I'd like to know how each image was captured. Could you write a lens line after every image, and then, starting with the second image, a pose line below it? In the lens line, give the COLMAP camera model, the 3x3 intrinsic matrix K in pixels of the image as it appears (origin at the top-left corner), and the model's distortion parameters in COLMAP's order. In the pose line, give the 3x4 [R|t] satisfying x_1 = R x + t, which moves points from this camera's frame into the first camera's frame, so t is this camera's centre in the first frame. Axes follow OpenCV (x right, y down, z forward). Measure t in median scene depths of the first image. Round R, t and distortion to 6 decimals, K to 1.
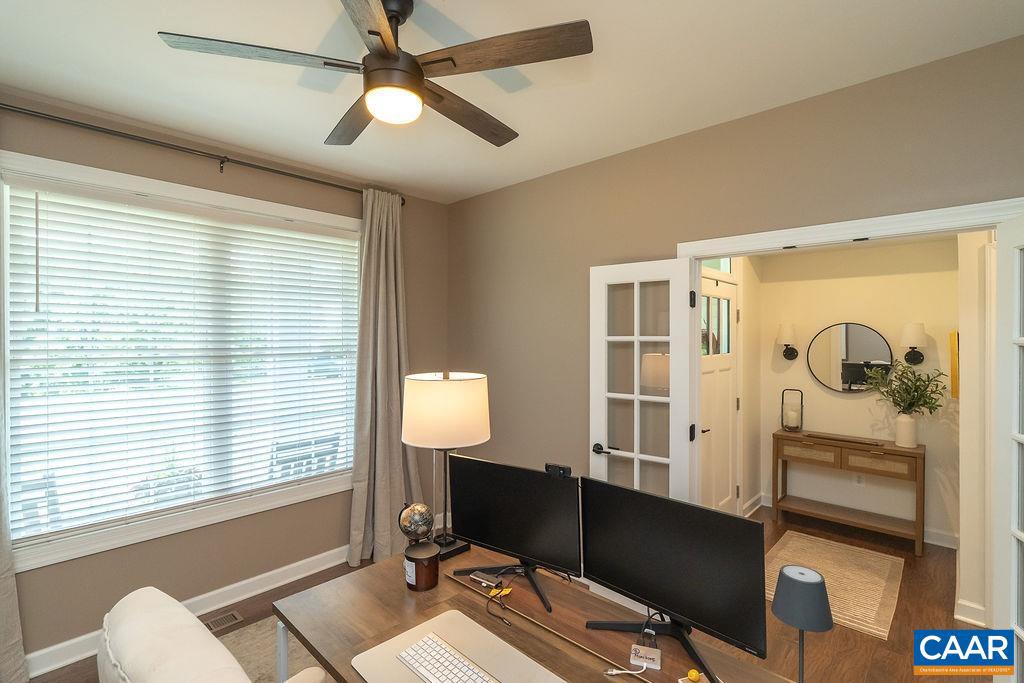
lens RADIAL K [[464.6, 0, 513.4], [0, 464.6, 339.2], [0, 0, 1]] dist [-0.002774, 0.001344]
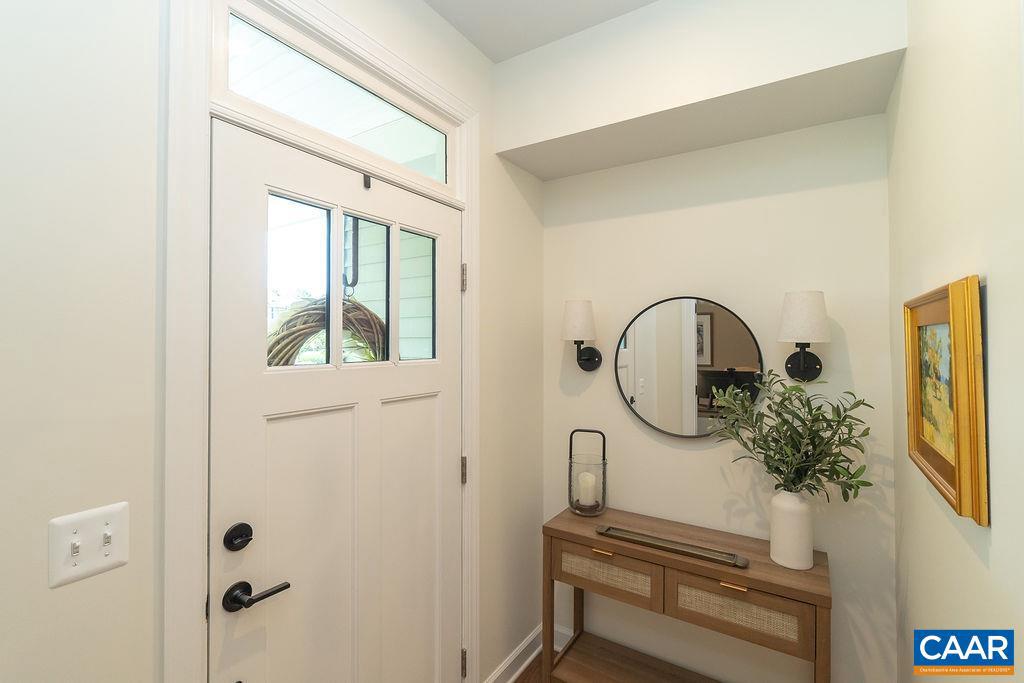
lens RADIAL K [[464.6, 0, 505.1], [0, 464.6, 339.3], [0, 0, 1]] dist [-0.002774, 0.001344]
pose [[0.981727, 0.003526, 0.190264, 0.472258], [-0.000988, 0.999909, -0.013432, 0.019109], [-0.190295, 0.012998, 0.981641, 0.589386]]
